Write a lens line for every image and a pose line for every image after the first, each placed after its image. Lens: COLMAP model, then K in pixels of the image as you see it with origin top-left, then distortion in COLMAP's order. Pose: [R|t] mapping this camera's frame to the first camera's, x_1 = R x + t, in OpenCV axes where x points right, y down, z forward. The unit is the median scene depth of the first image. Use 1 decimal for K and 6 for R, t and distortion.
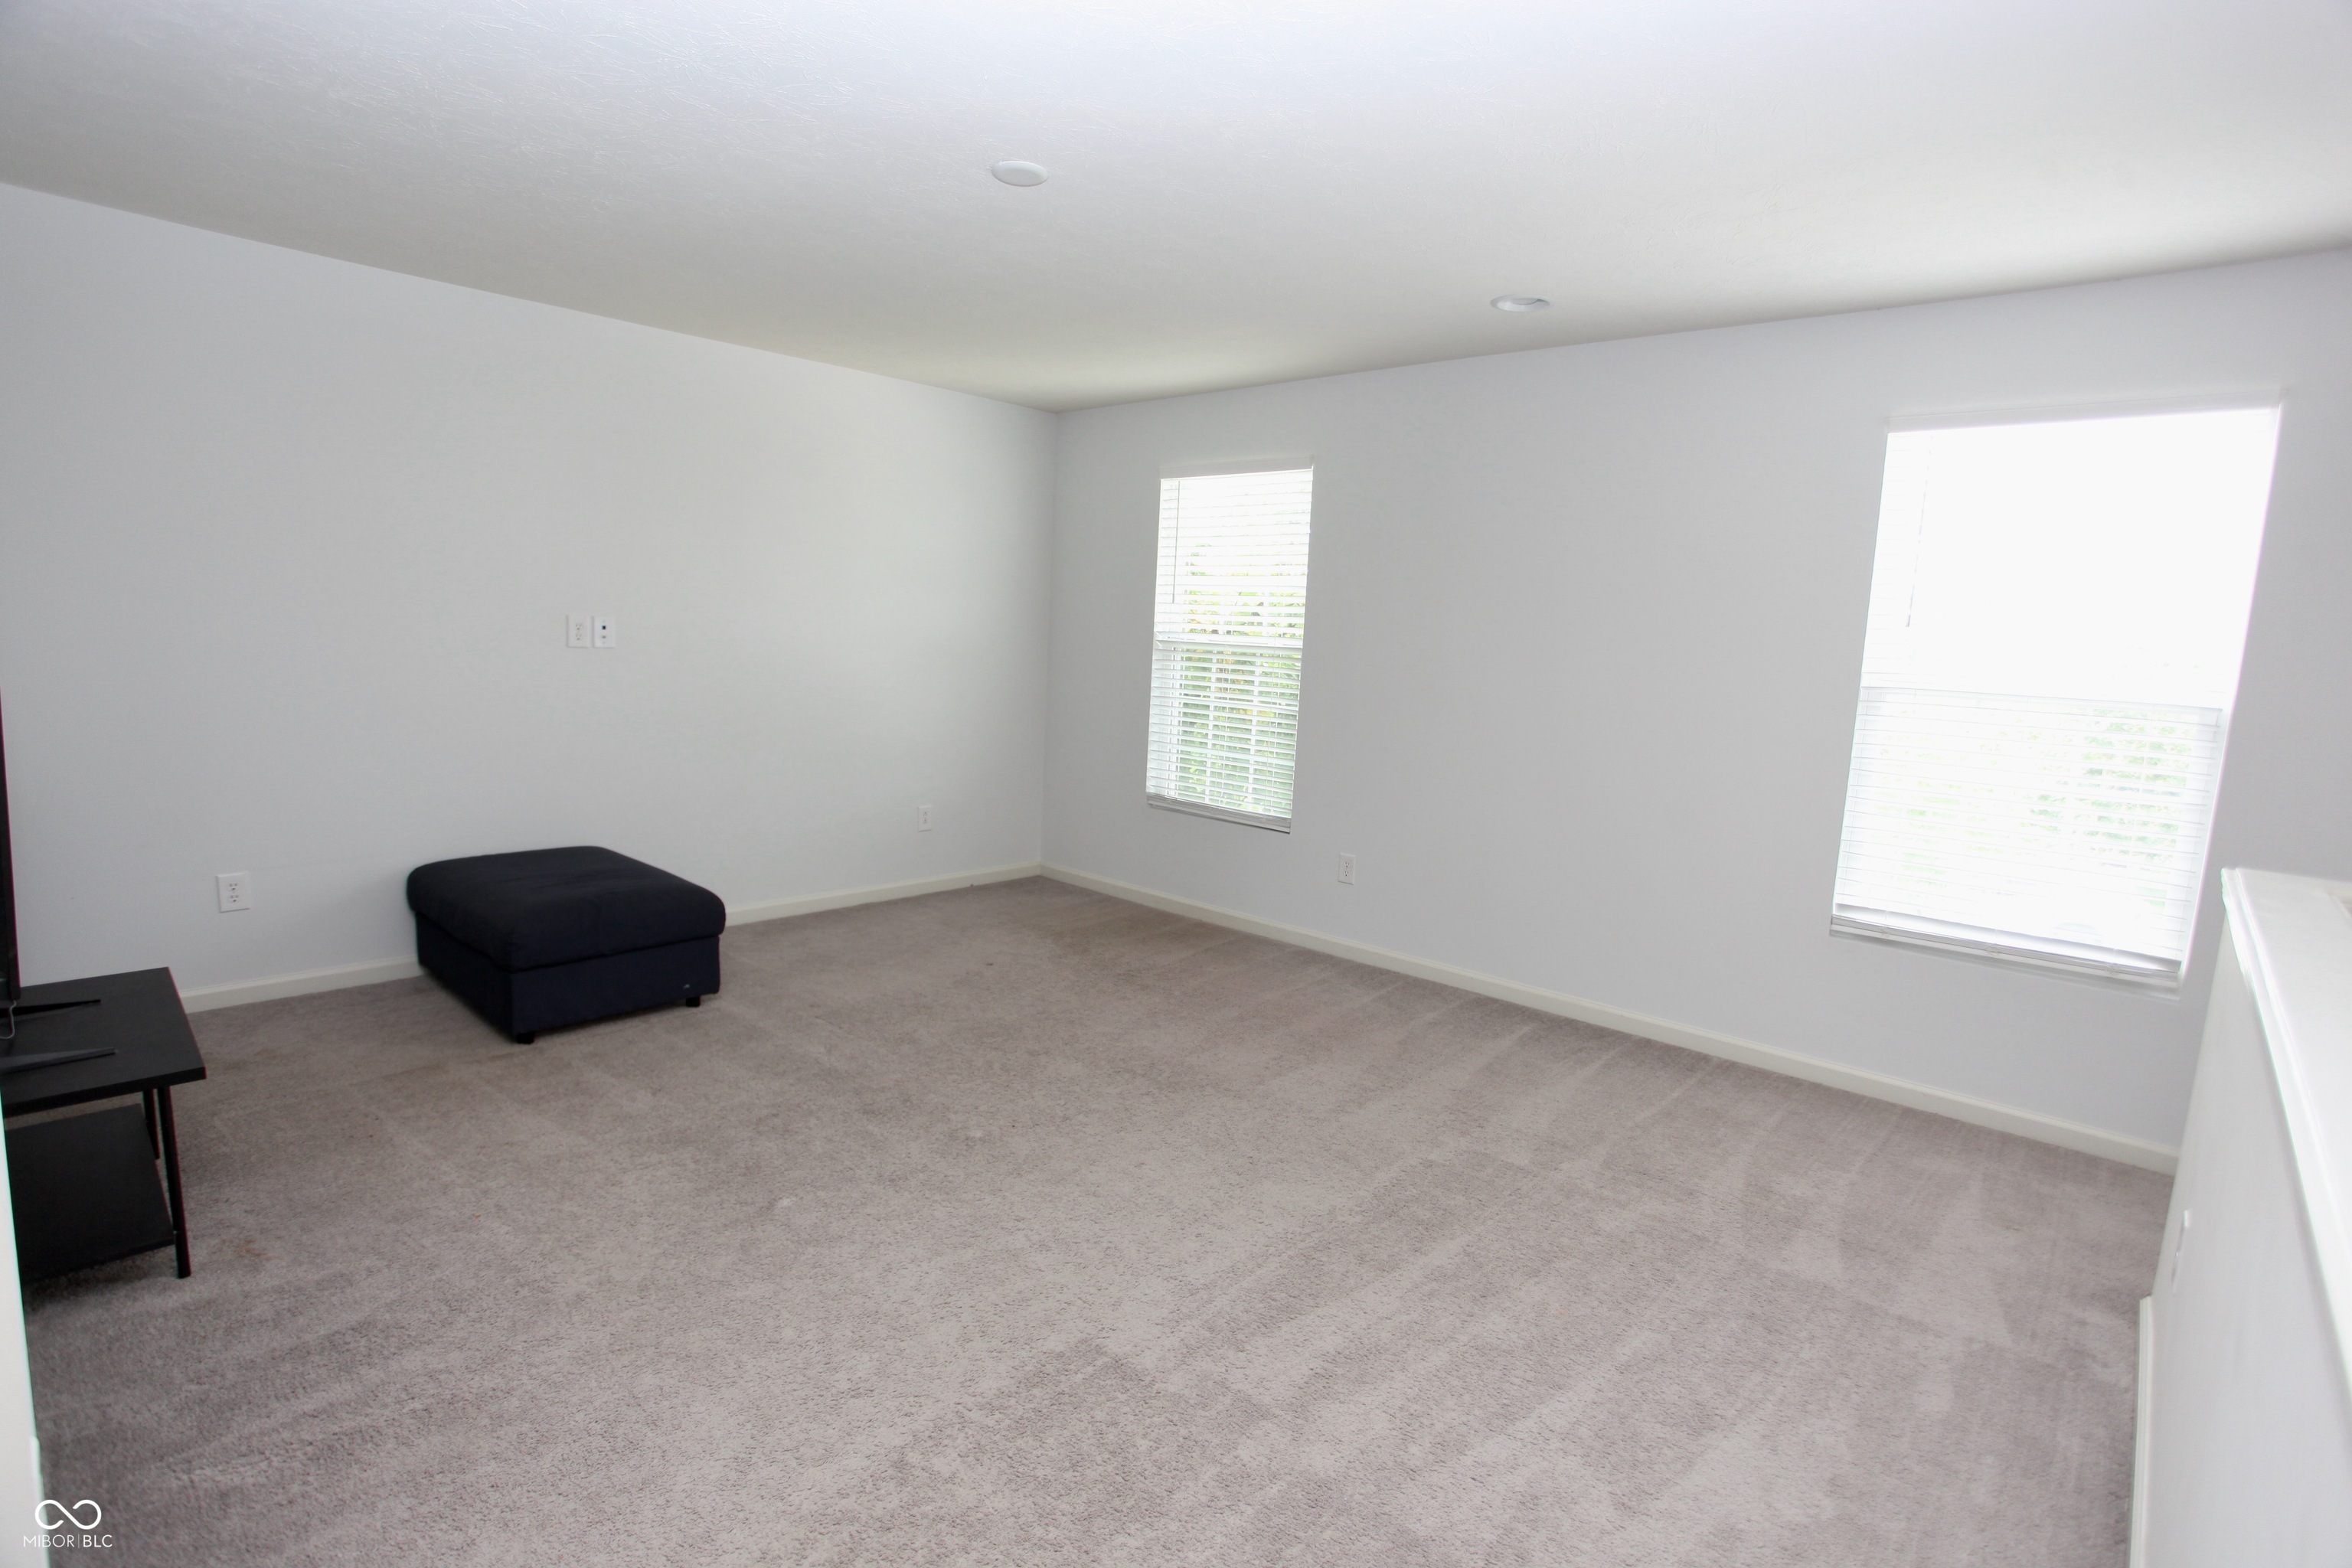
lens RADIAL K [[1138.7, 0, 1176.0], [0, 1138.7, 784.0], [0, 0, 1]] dist [-0.075574, 0.053601]
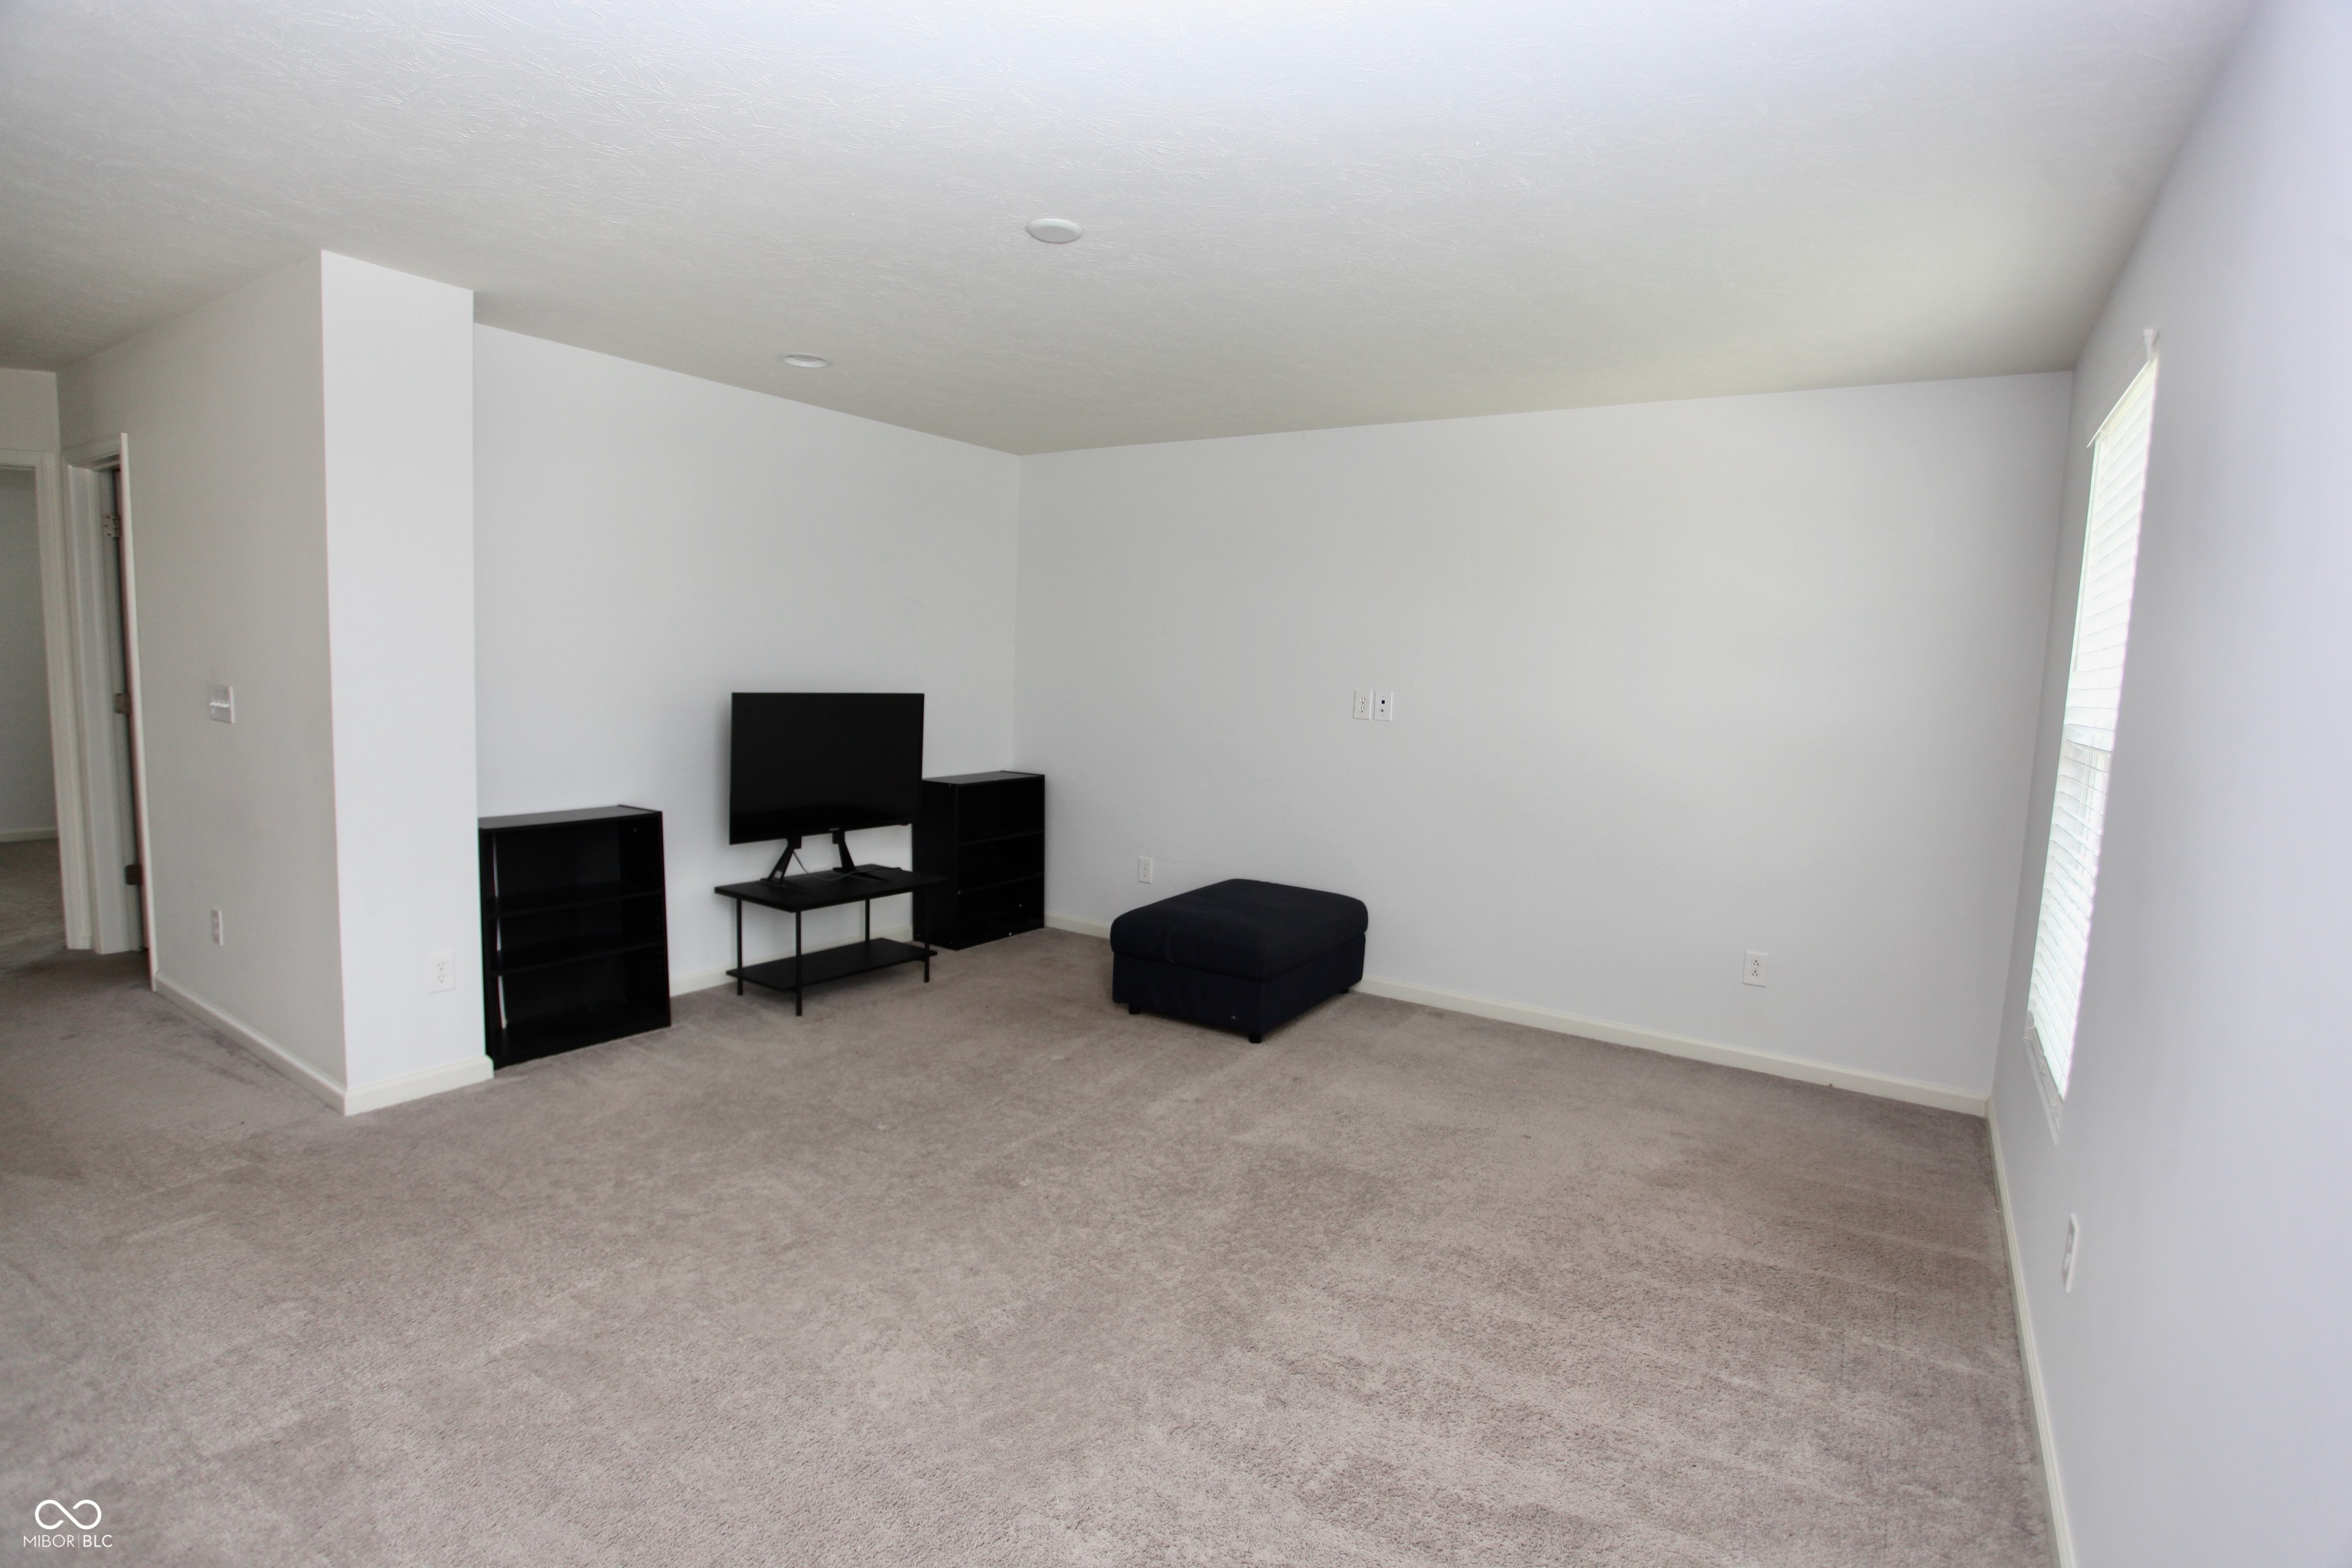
lens RADIAL K [[1138.7, 0, 1176.0], [0, 1138.7, 784.0], [0, 0, 1]] dist [-0.075574, 0.053601]
pose [[0.141410, 0.051308, -0.988621, 0.567555], [-0.167587, 0.985483, 0.027174, -0.057885], [0.975663, 0.161837, 0.147955, 0.657874]]
